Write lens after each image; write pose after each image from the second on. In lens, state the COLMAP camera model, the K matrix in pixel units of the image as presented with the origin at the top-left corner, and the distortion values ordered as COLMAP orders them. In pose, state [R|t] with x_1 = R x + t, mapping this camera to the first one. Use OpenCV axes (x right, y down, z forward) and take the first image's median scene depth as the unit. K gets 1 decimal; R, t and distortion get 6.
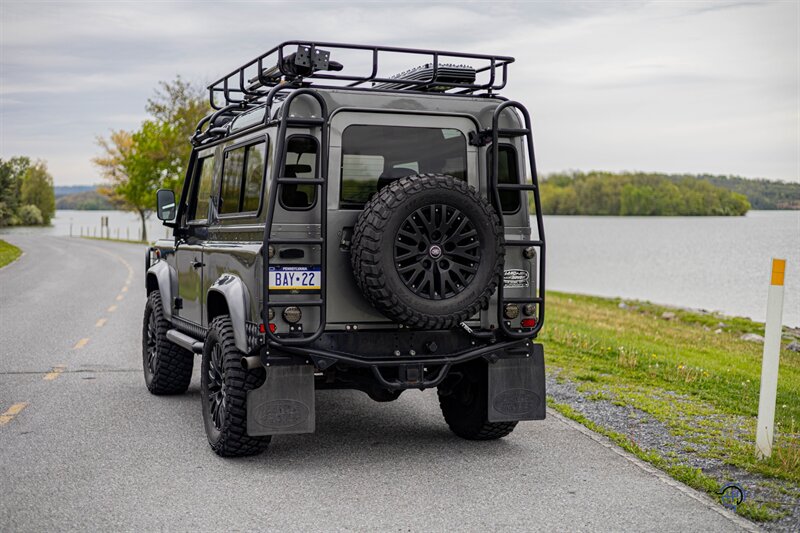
lens RADIAL K [[1126.2, 0, 400.0], [0, 1126.2, 266.5], [0, 0, 1]] dist [-0.006484, 0.031290]
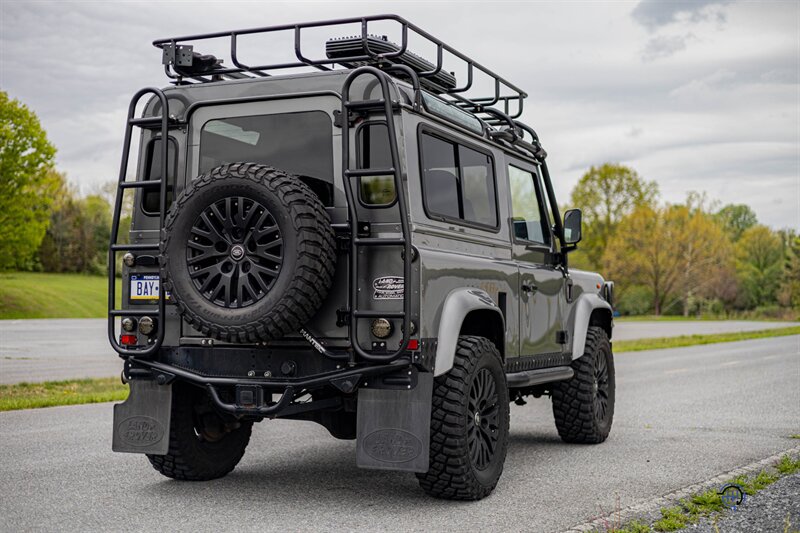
lens RADIAL K [[1126.2, 0, 400.0], [0, 1126.2, 266.5], [0, 0, 1]] dist [-0.006484, 0.031290]
pose [[0.701653, -0.036724, -0.711572, 0.722343], [-0.018741, 0.997374, -0.069953, 0.054951], [0.712272, 0.062419, 0.699122, 0.484569]]
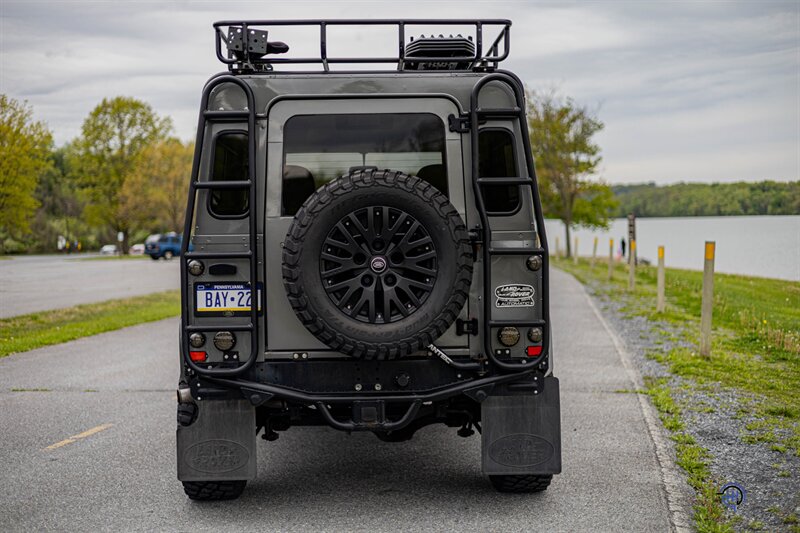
lens RADIAL K [[1126.2, 0, 400.0], [0, 1126.2, 266.5], [0, 0, 1]] dist [-0.006484, 0.031290]
pose [[0.941676, -0.016396, -0.336122, 0.316712], [0.013574, 0.999850, -0.010743, -0.002669], [0.336248, 0.005554, 0.941757, 0.236795]]
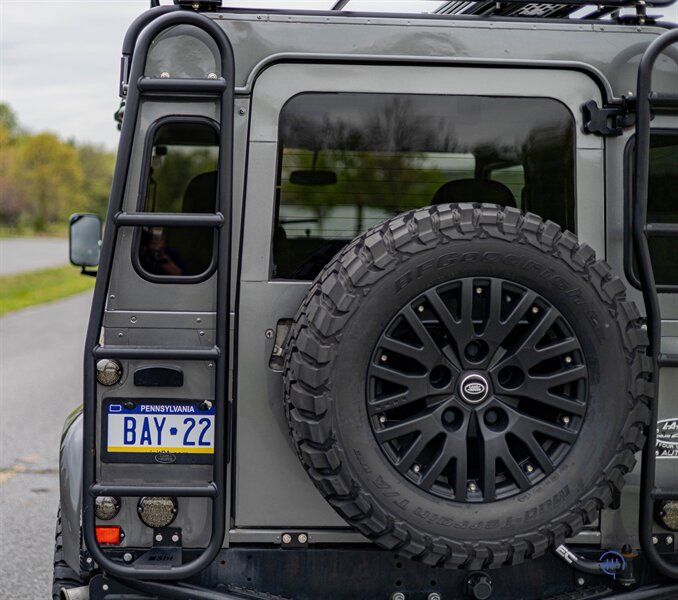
lens RADIAL K [[1268.3, 0, 230.9], [0, 1268.3, 300.7], [0, 0, 1]] dist [-0.010667, 0.160872]
pose [[0.953310, 0.027246, -0.300761, 0.085918], [-0.020053, 0.999435, 0.026975, -0.056496], [0.301326, -0.019684, 0.953318, 0.513573]]
